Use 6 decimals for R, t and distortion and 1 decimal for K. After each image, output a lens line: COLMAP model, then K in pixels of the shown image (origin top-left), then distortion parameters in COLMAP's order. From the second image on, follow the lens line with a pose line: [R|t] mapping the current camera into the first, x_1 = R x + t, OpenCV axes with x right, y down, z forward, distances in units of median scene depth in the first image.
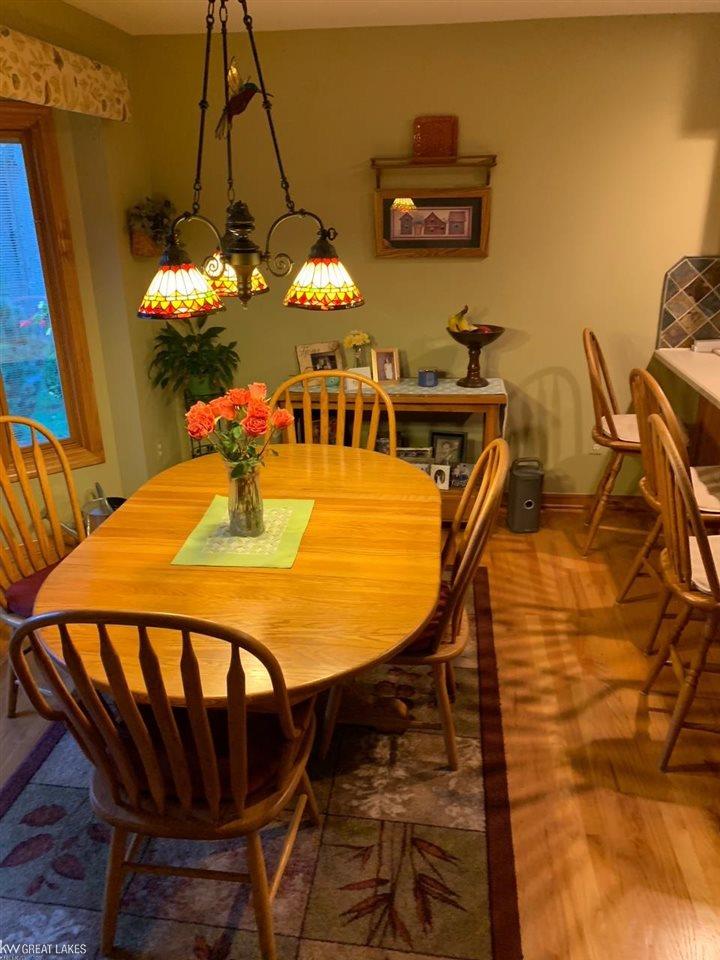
lens RADIAL K [[727.8, 0, 360.9], [0, 727.8, 477.6], [0, 0, 1]] dist [0.038230, -0.052655]
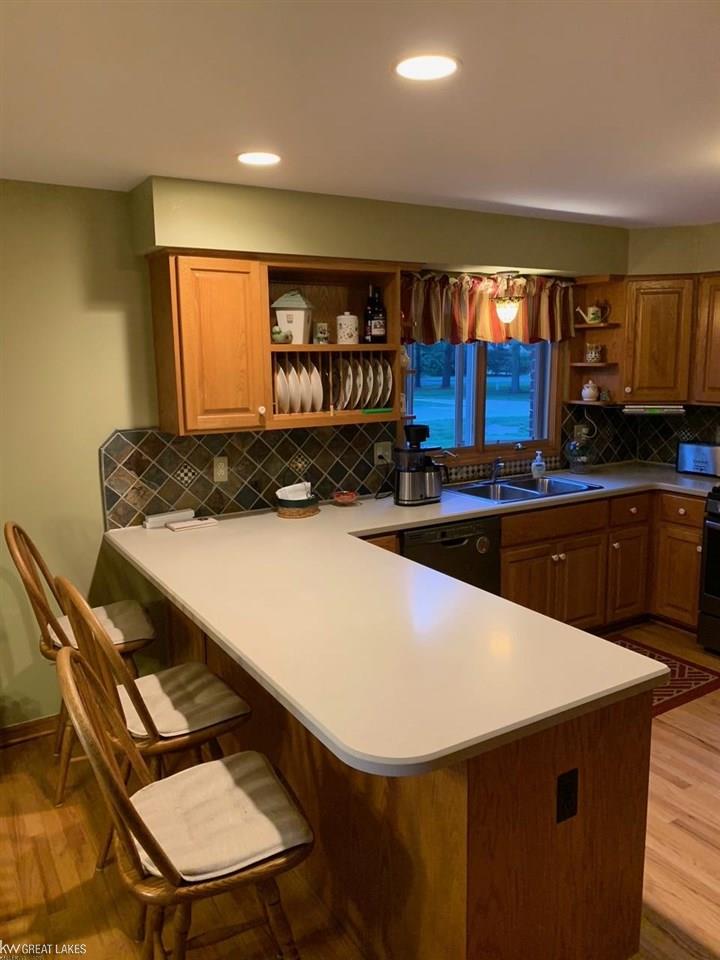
lens RADIAL K [[727.8, 0, 360.0], [0, 727.8, 478.6], [0, 0, 1]] dist [0.038230, -0.052655]
pose [[0.785856, -0.094868, 0.611090, 0.116045], [0.222822, 0.965227, -0.136702, -0.049555], [-0.576872, 0.243592, 0.779668, 0.123561]]
